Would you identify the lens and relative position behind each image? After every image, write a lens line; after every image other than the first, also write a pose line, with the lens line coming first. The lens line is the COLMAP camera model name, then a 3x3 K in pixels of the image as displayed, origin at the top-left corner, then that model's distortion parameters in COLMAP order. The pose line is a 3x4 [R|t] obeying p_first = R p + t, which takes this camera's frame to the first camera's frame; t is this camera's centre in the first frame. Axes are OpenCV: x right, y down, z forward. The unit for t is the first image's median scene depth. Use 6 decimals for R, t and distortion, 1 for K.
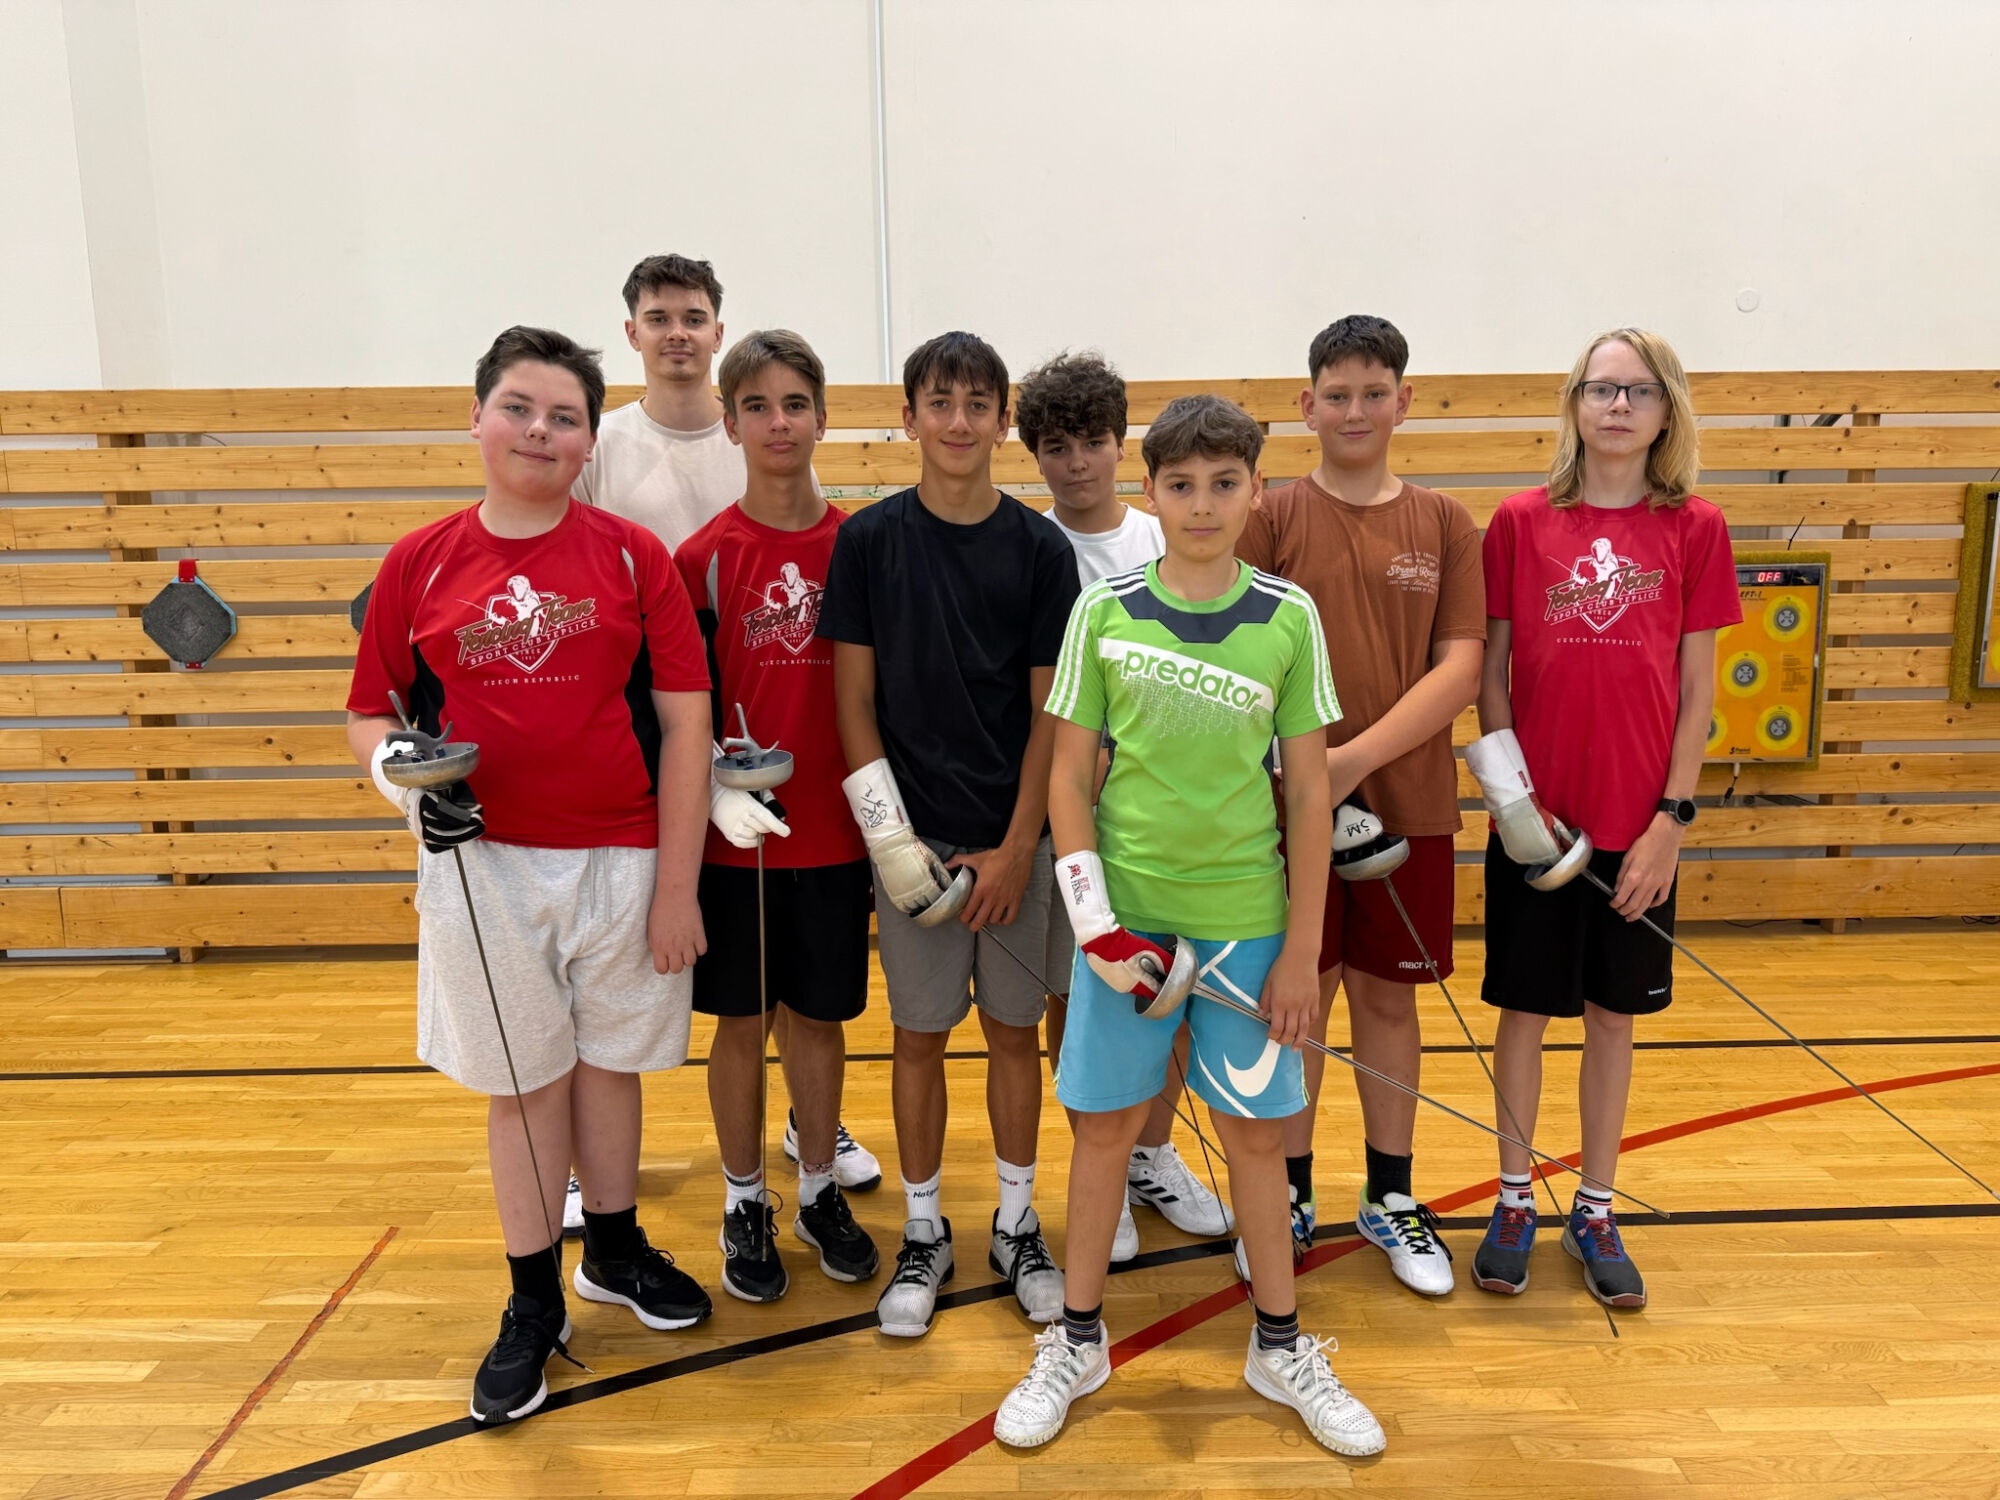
lens RADIAL K [[1398.5, 0, 1007.7], [0, 1398.5, 749.1], [0, 0, 1]] dist [0.012770, -0.020316]
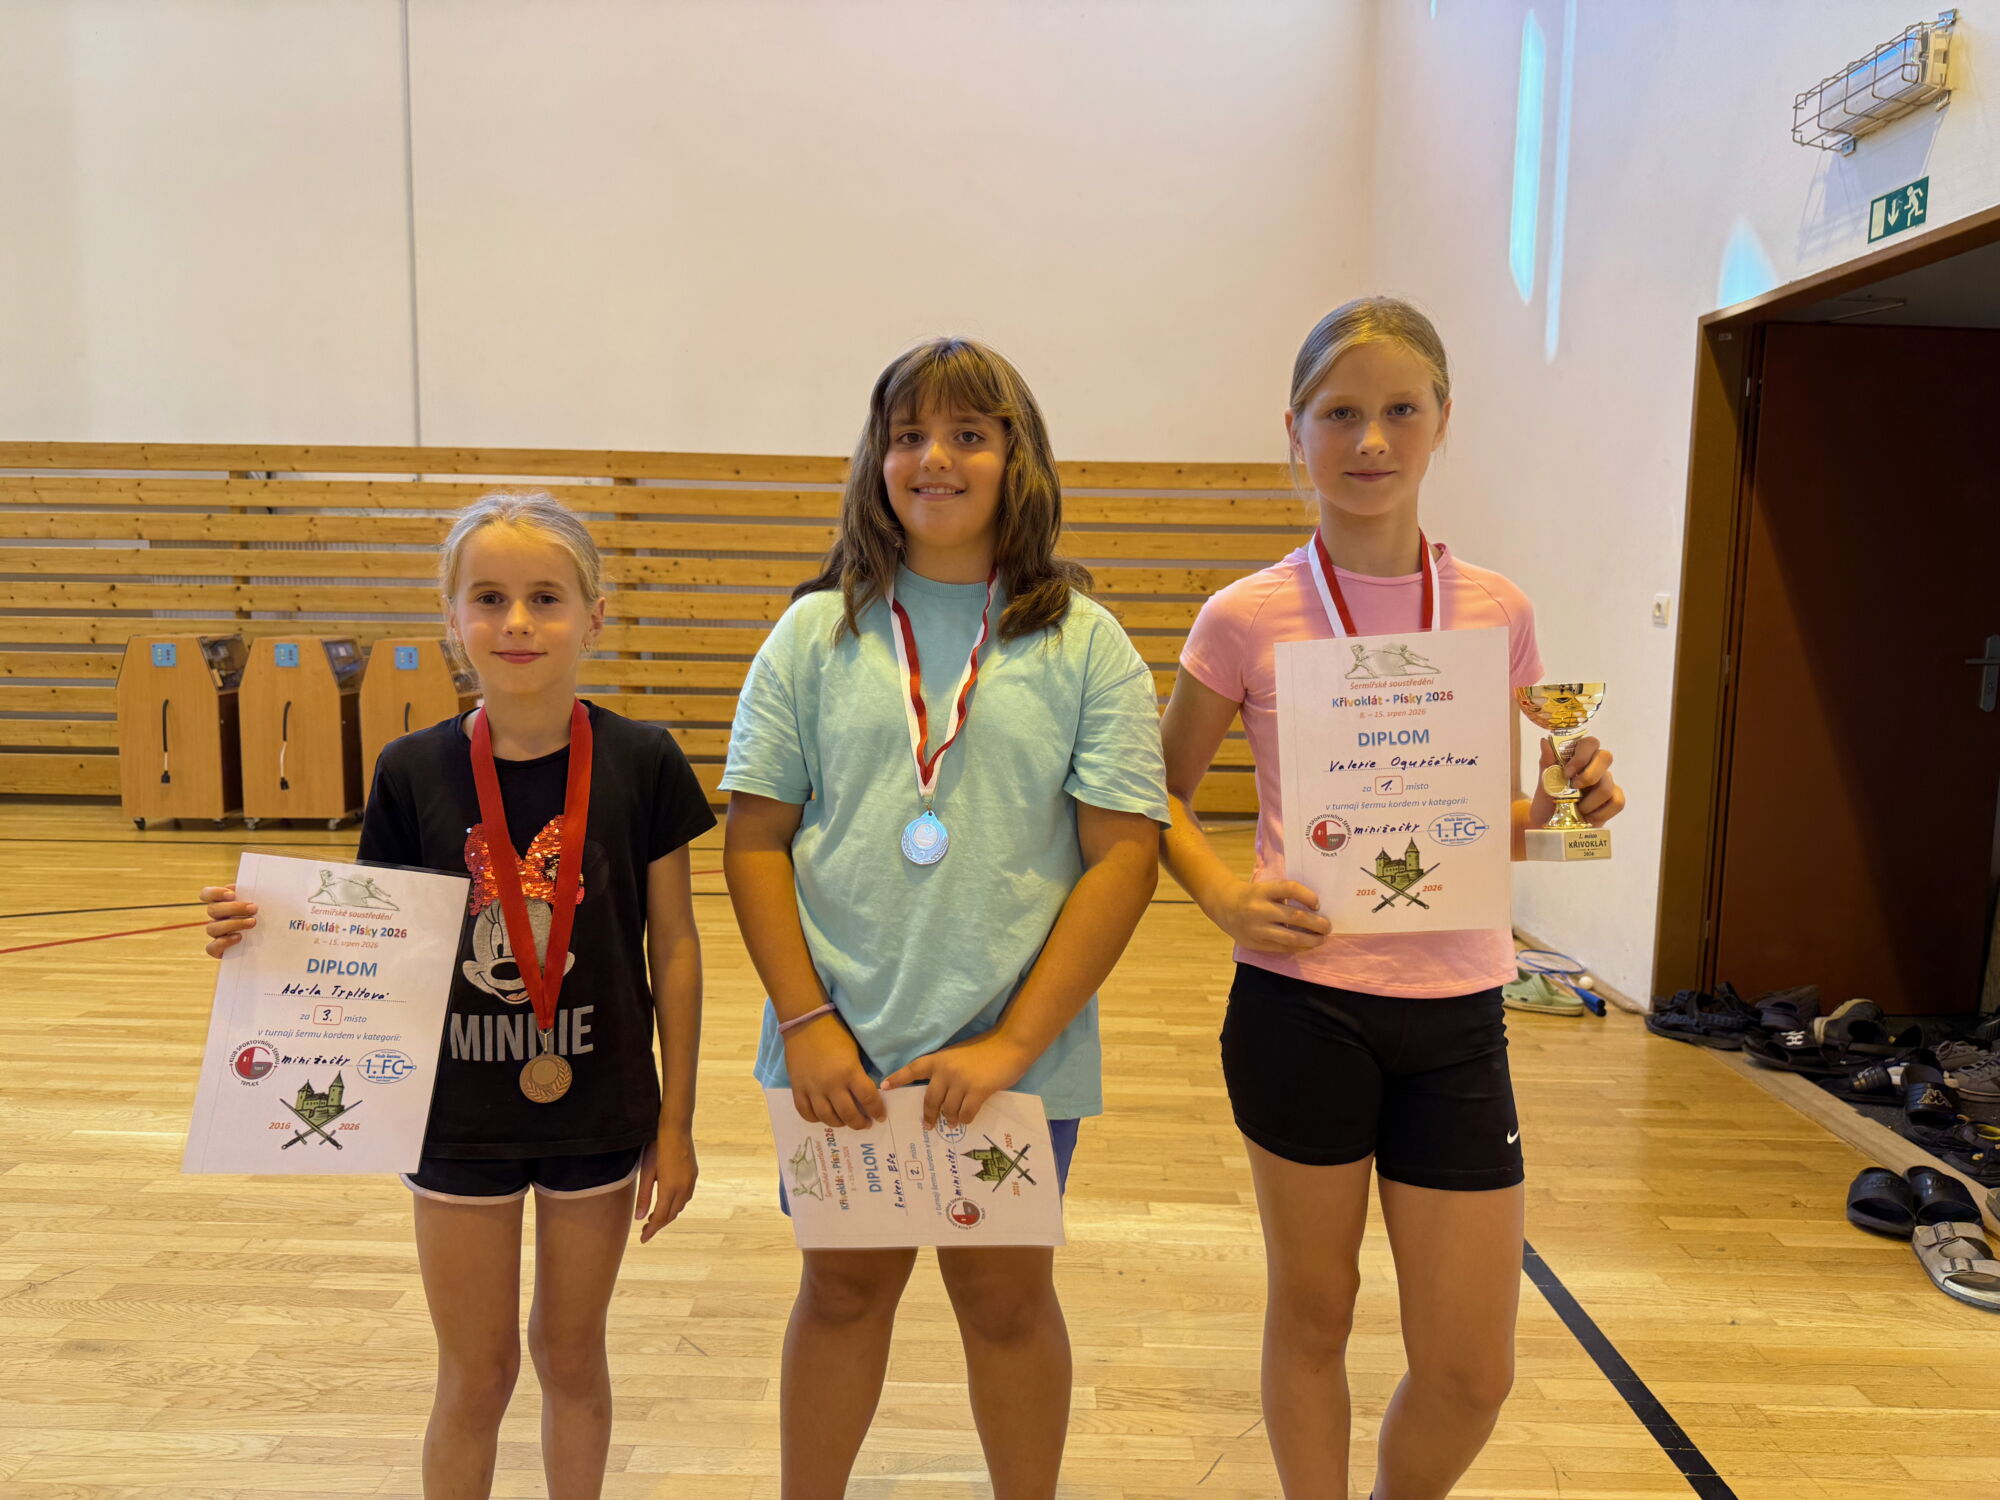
lens RADIAL K [[1398.5, 0, 1003.7], [0, 1398.5, 761.6], [0, 0, 1]] dist [0.012770, -0.020316]
pose [[0.999453, 0.032010, -0.008315, 0.635352], [-0.032326, 0.998630, -0.041143, 0.138548], [0.006987, 0.041389, 0.999119, -0.577212]]
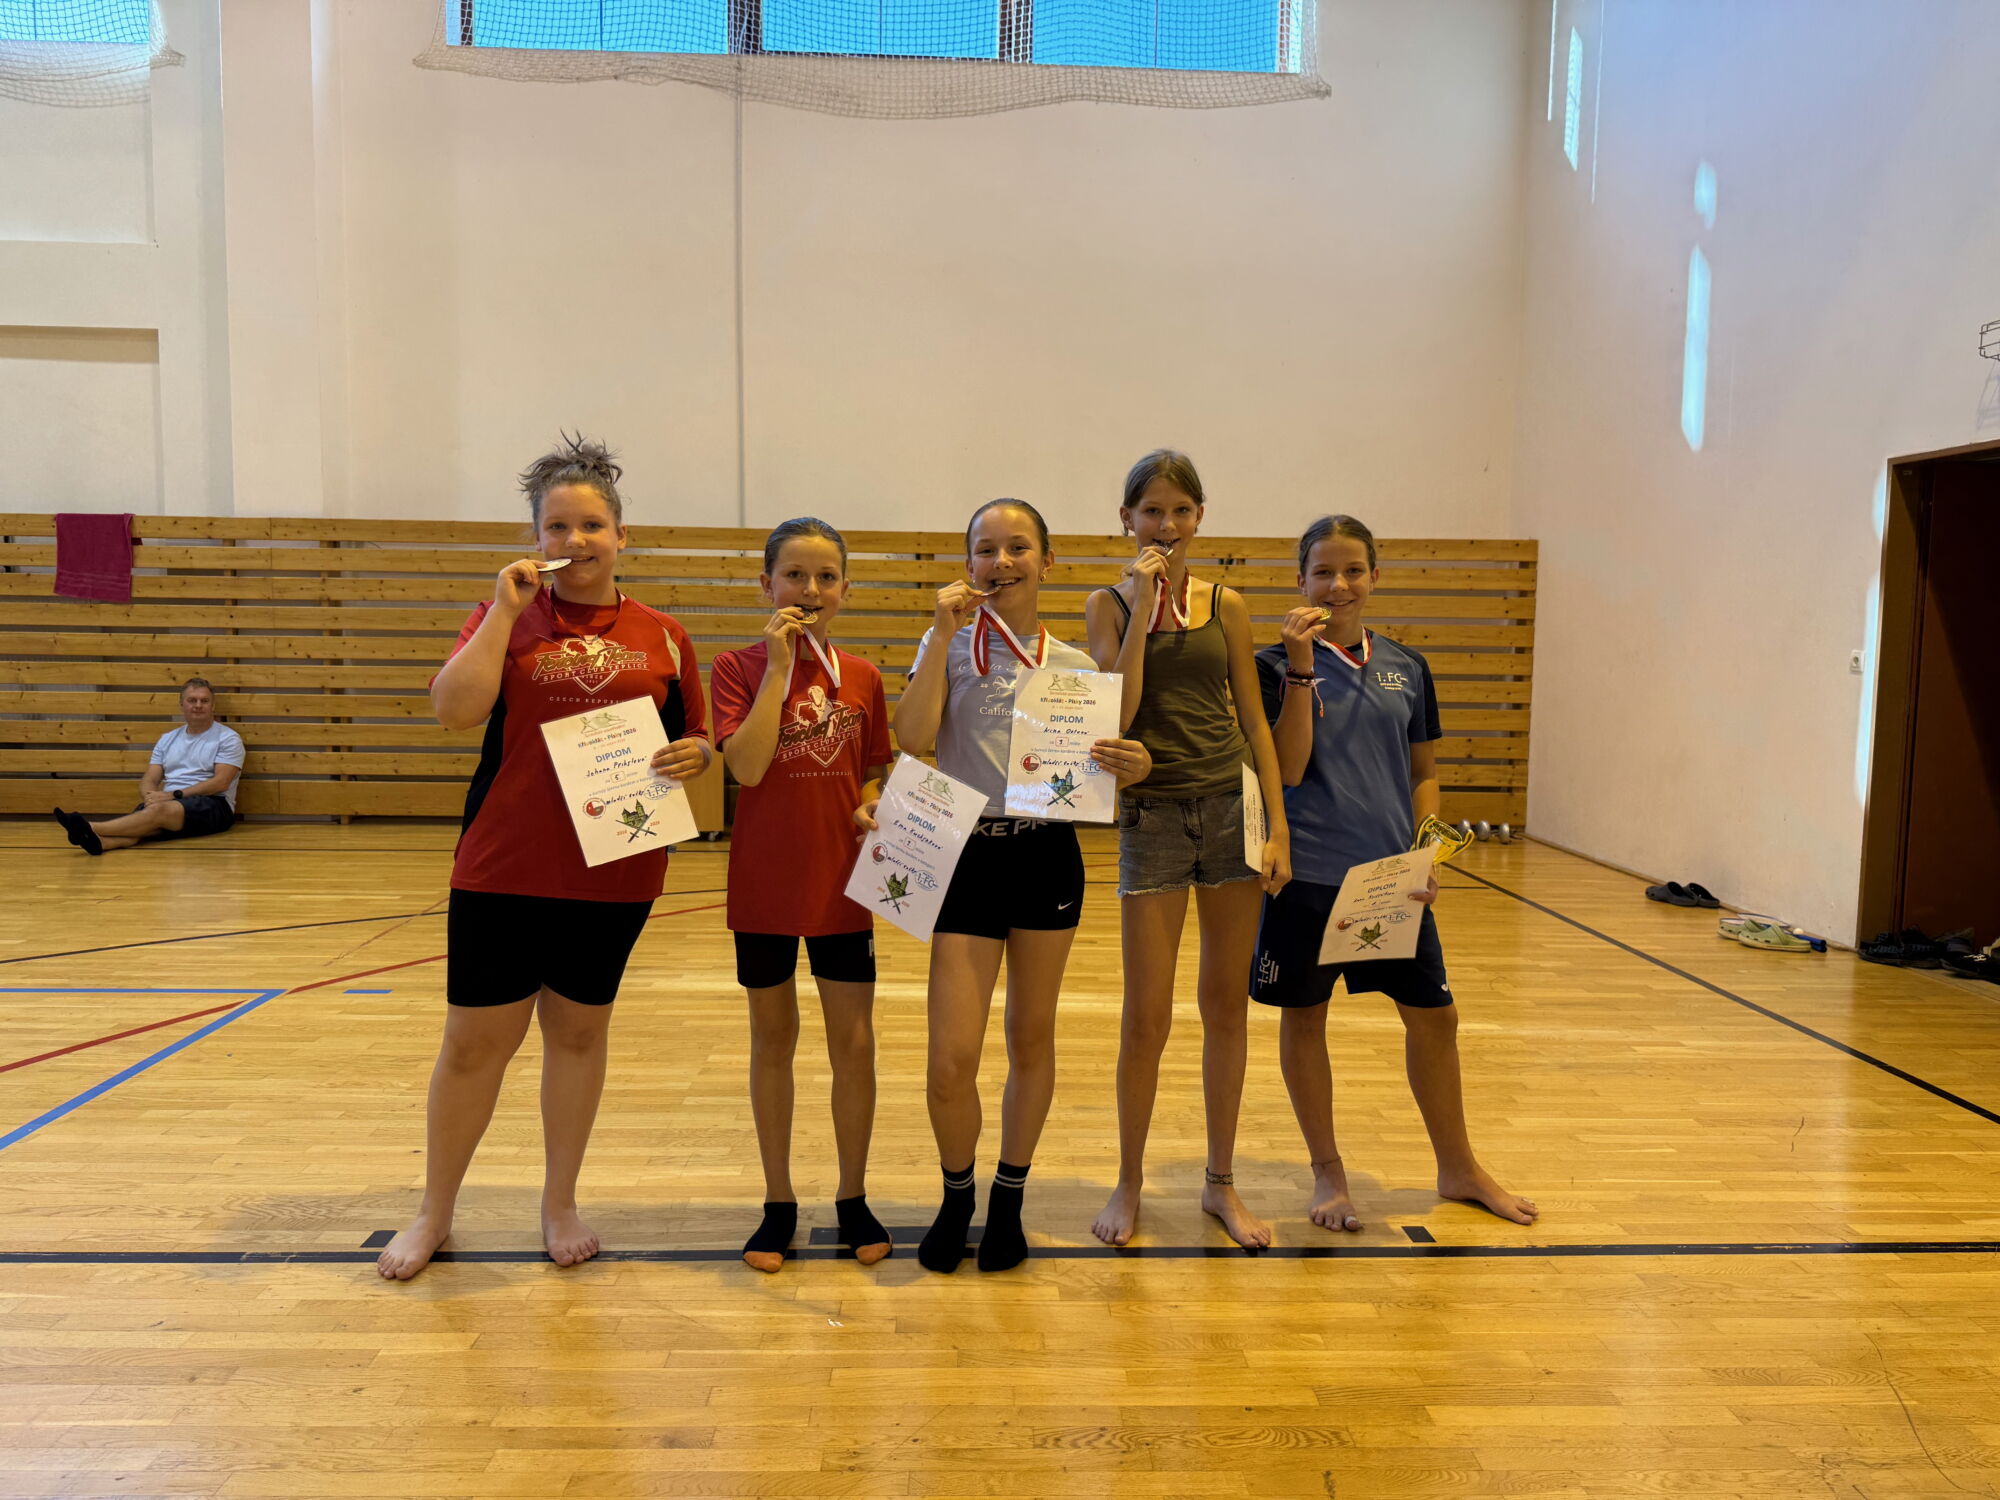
lens RADIAL K [[1398.5, 0, 999.5], [0, 1398.5, 760.5], [0, 0, 1]] dist [0.012770, -0.020316]
pose [[0.999237, 0.026202, 0.028956, 0.232145], [-0.024050, 0.997093, -0.072304, 0.190339], [-0.030767, 0.071552, 0.996962, -0.914730]]
